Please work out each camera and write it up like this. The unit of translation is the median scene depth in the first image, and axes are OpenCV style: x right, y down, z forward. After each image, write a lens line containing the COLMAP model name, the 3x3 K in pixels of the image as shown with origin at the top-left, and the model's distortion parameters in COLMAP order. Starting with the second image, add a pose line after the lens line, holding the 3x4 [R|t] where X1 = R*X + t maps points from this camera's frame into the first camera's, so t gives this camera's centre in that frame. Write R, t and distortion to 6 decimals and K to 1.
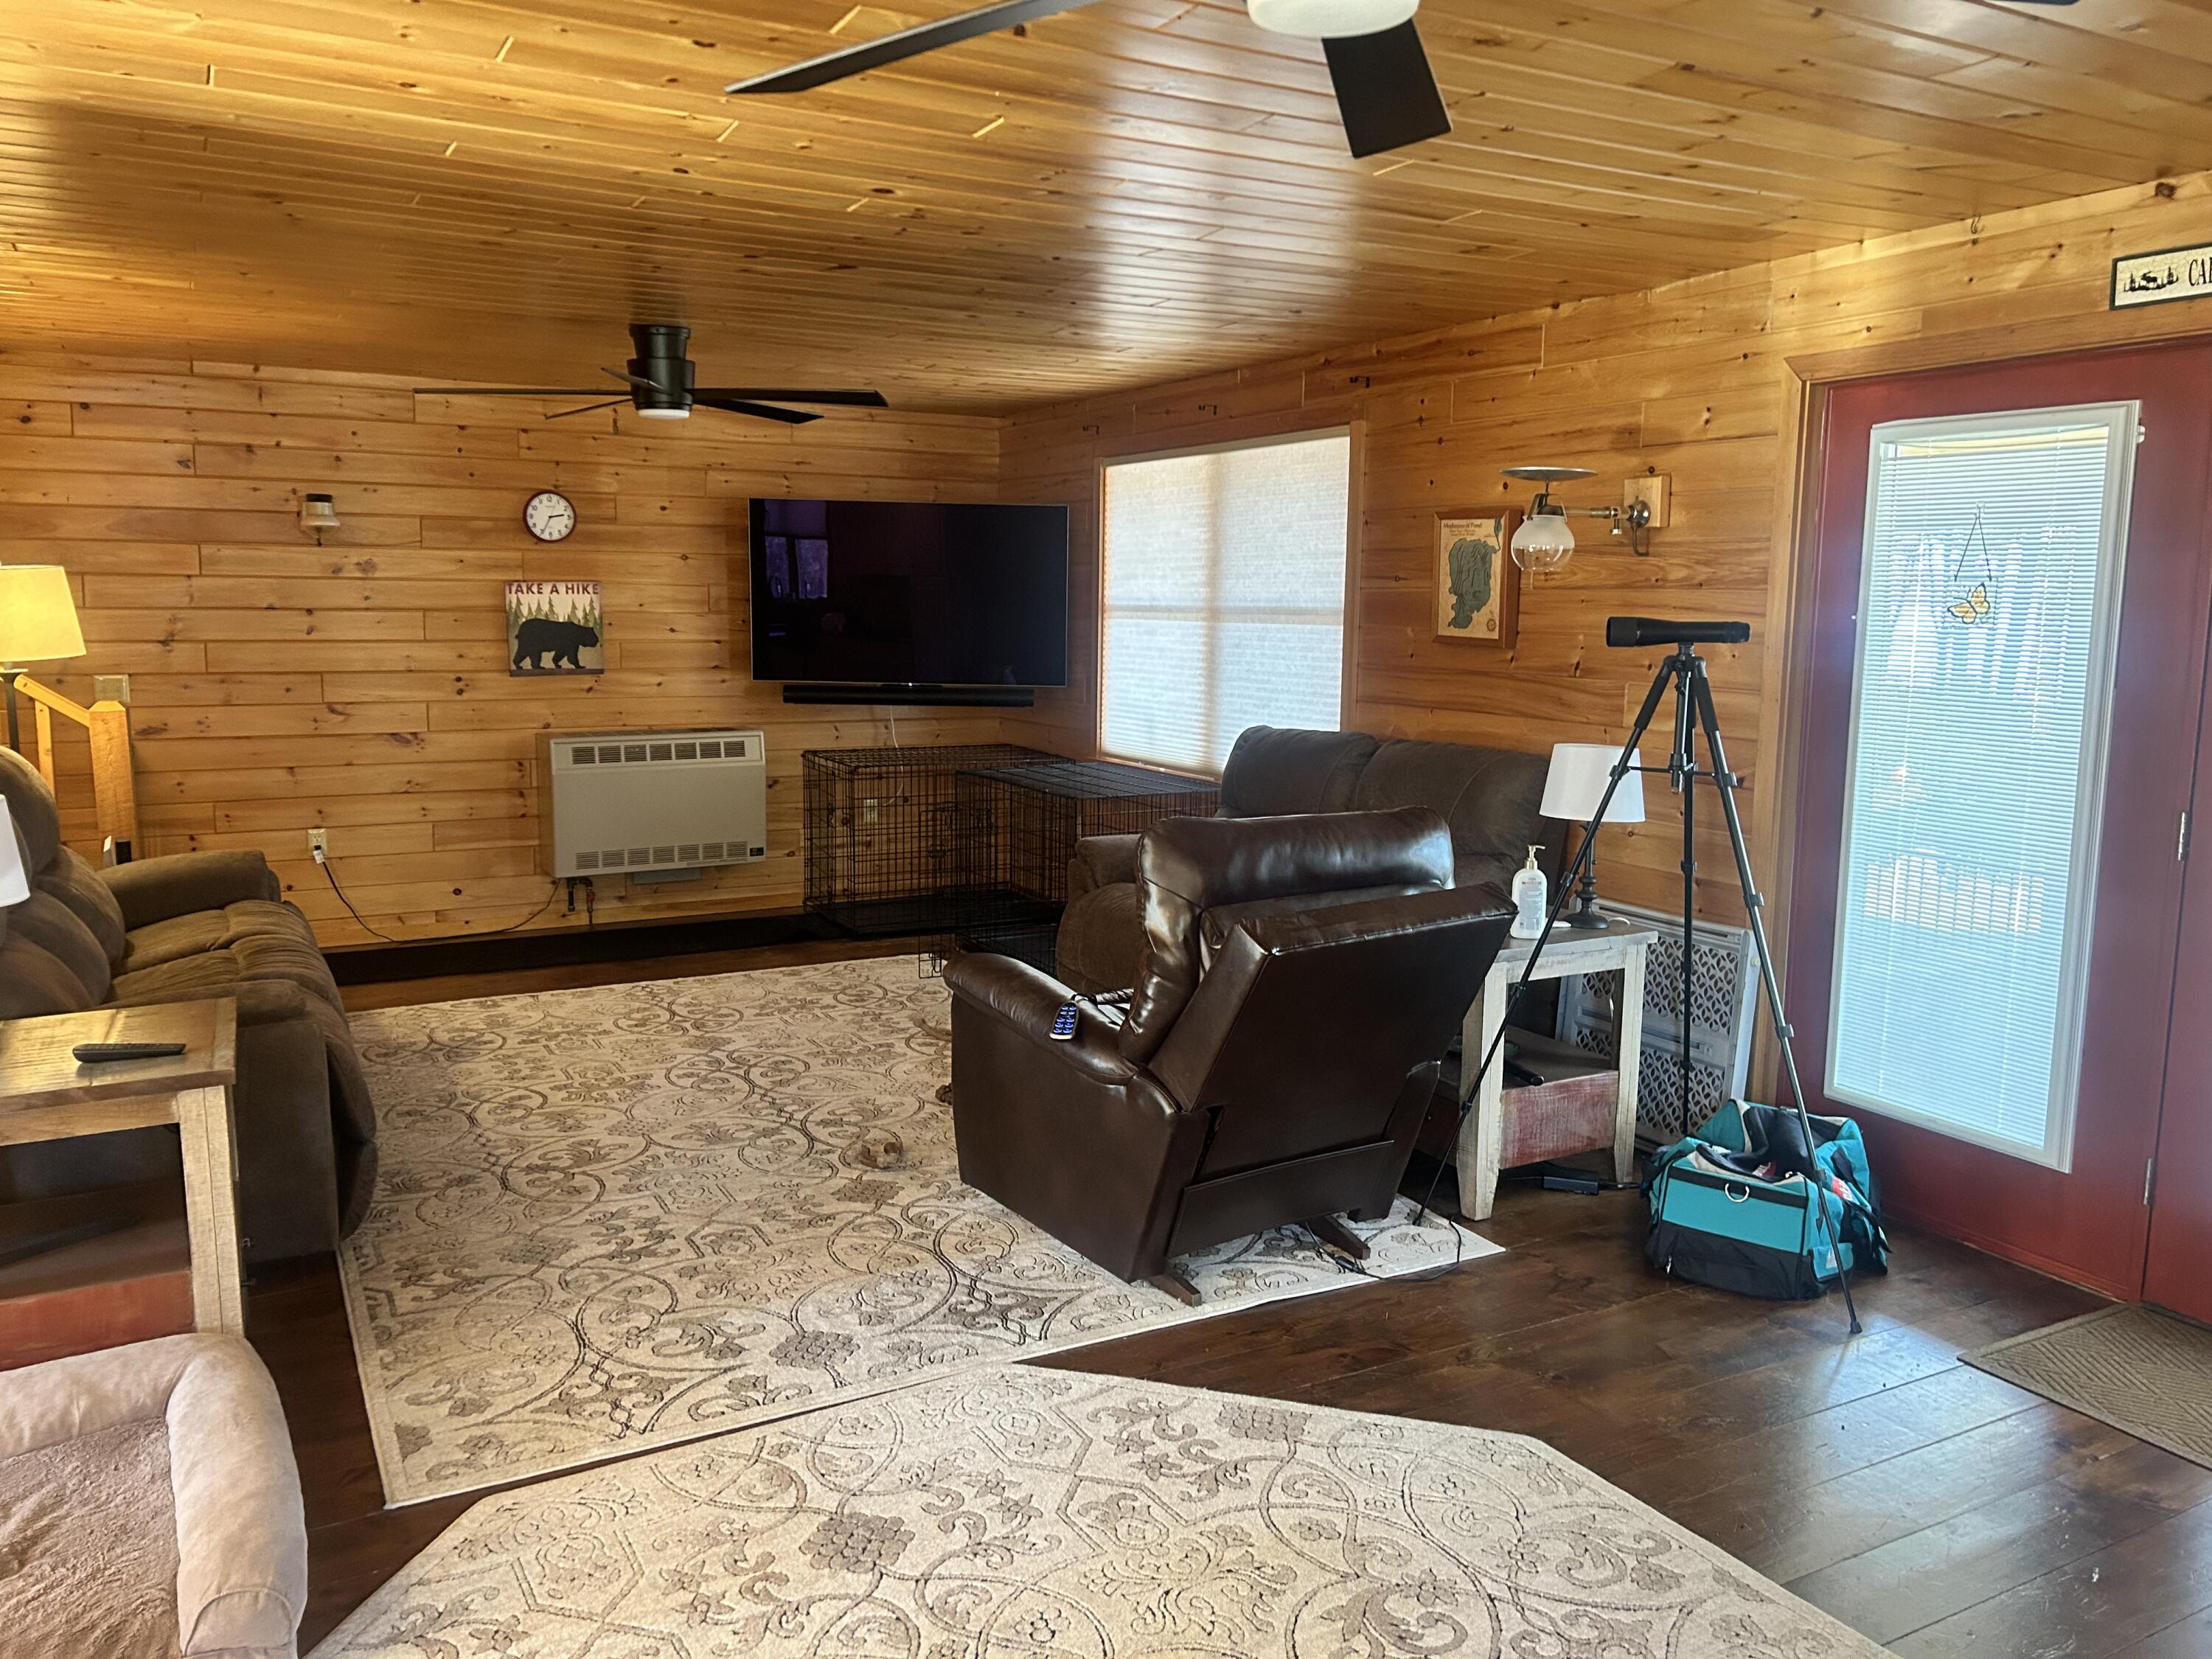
lens RADIAL K [[1665.7, 0, 1100.4], [0, 1665.7, 824.8], [0, 0, 1]] dist [0.054476, -0.054952]
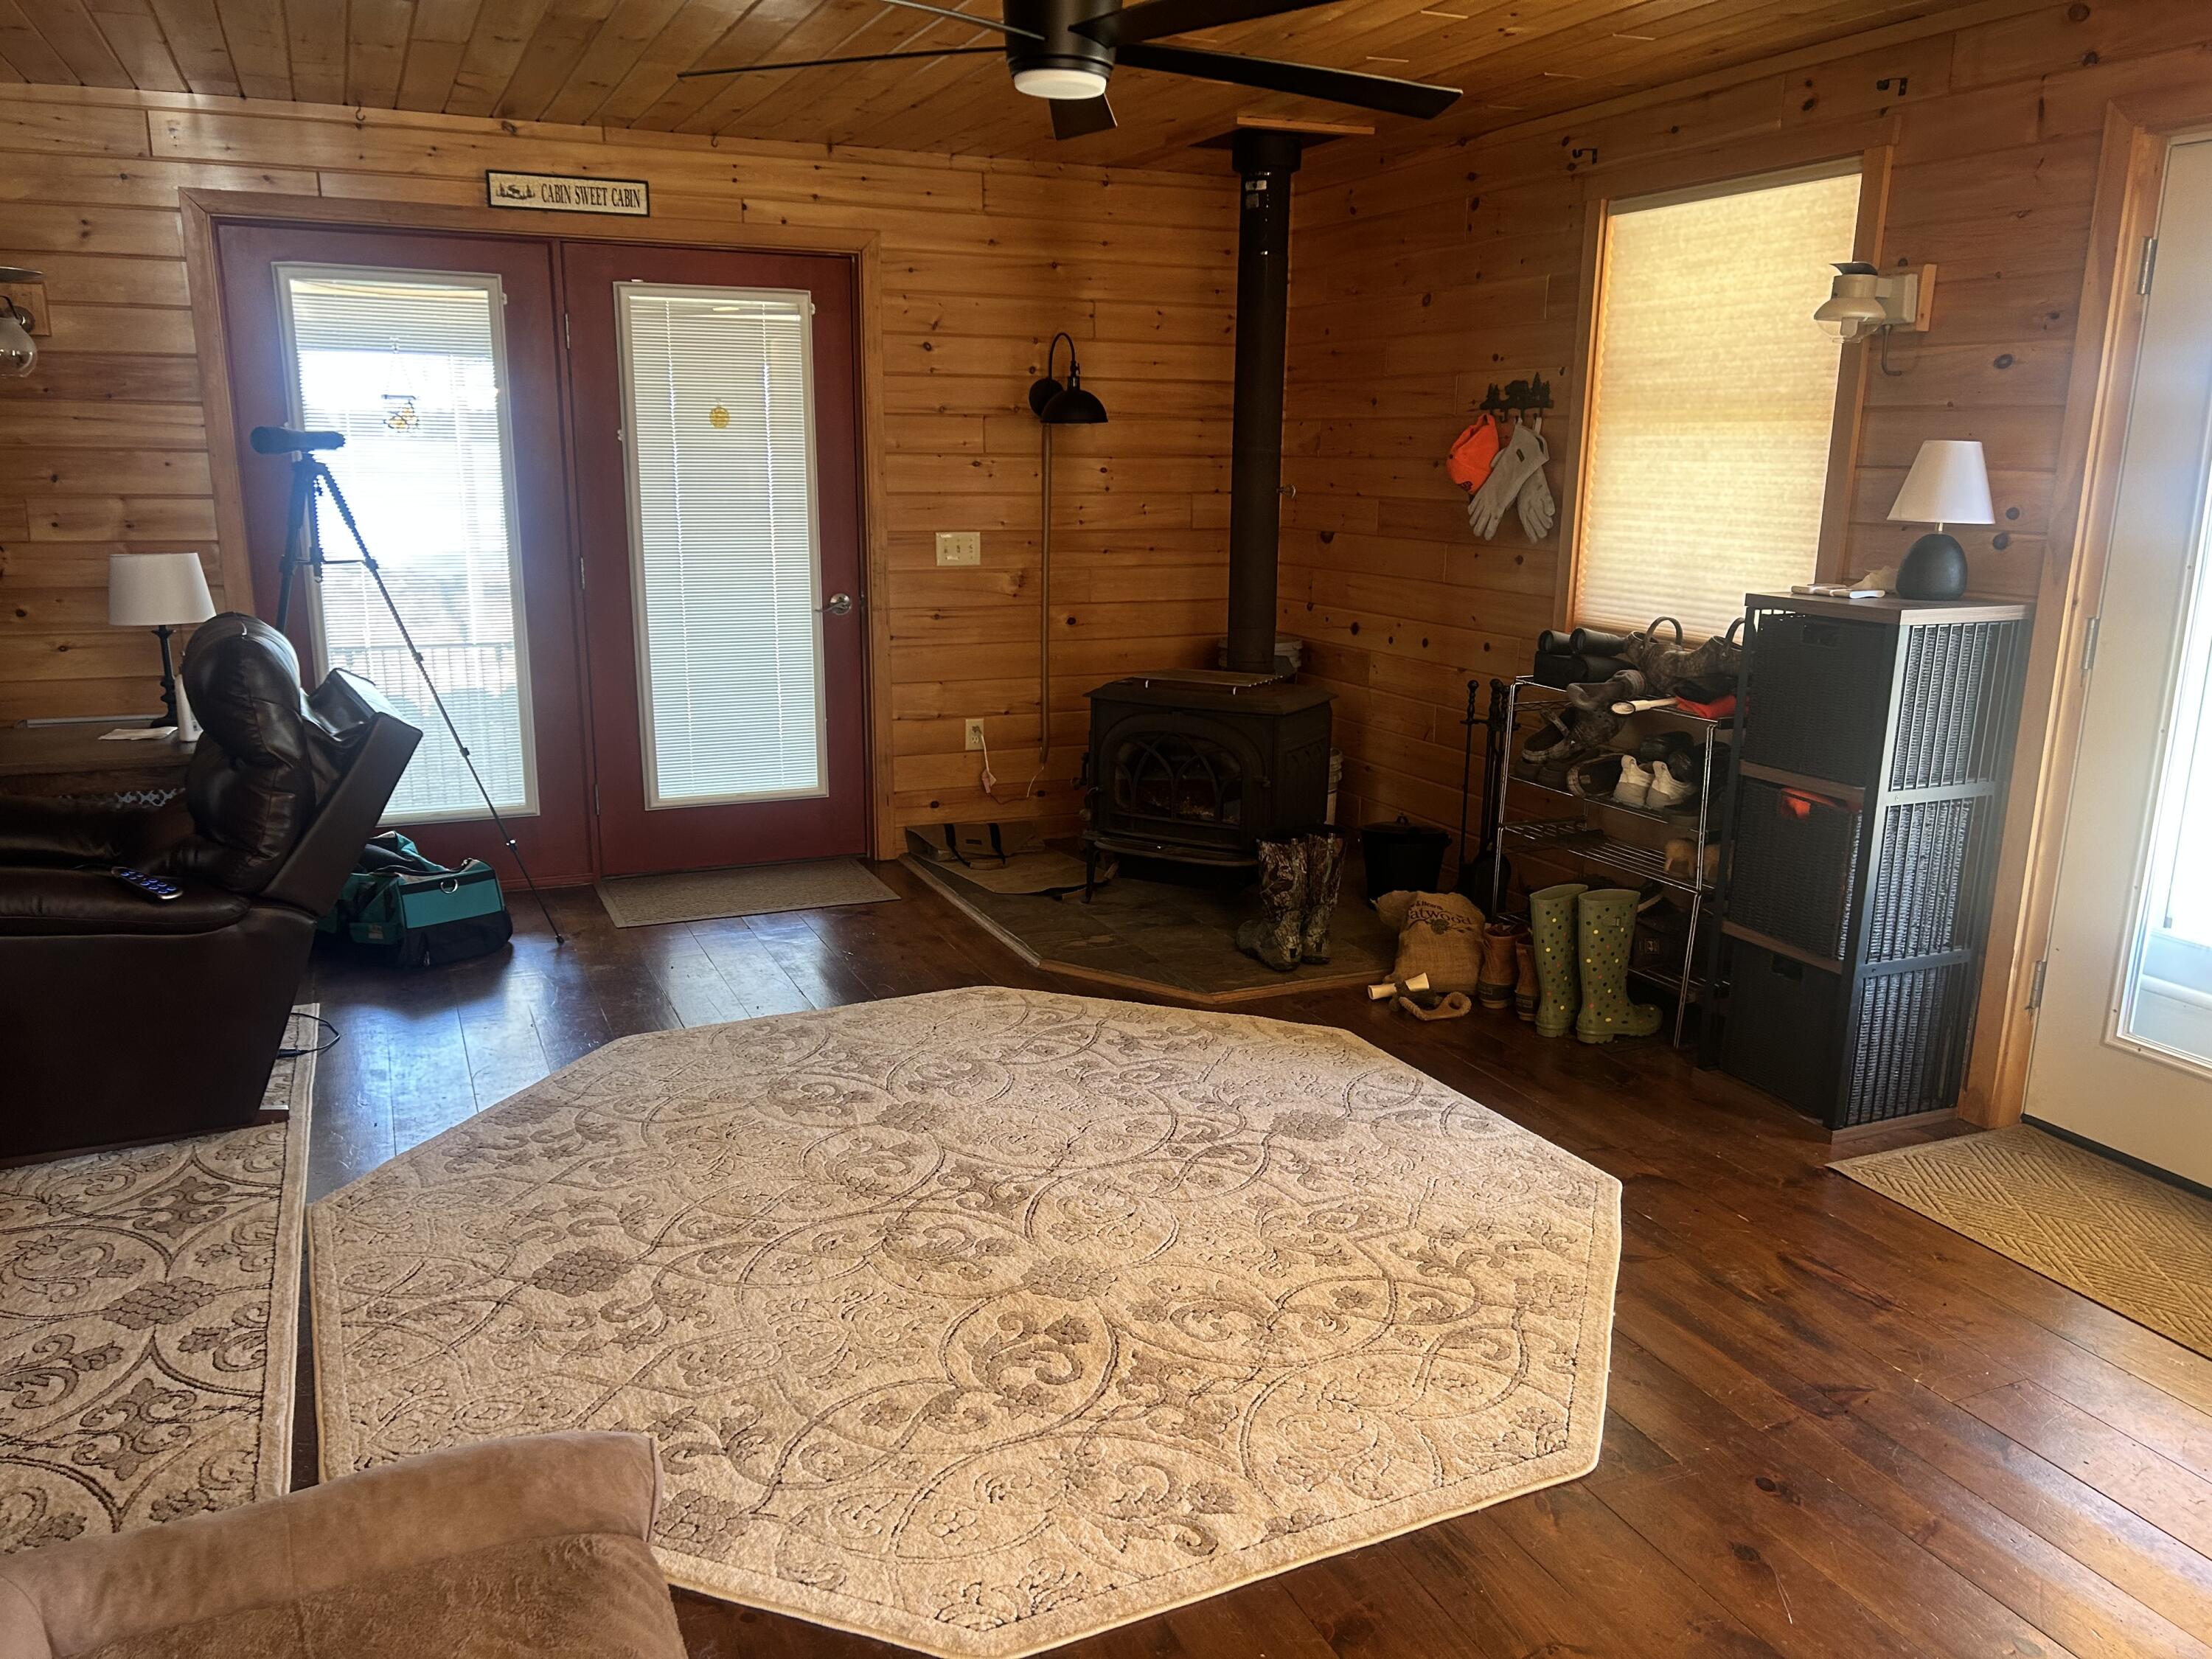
lens RADIAL K [[1665.7, 0, 1094.1], [0, 1665.7, 843.4], [0, 0, 1]] dist [0.054476, -0.054952]
pose [[0.084626, -0.244075, 0.966057, -0.896264], [0.131223, 0.963820, 0.232015, -0.050330], [-0.987734, 0.107135, 0.113593, 0.400959]]
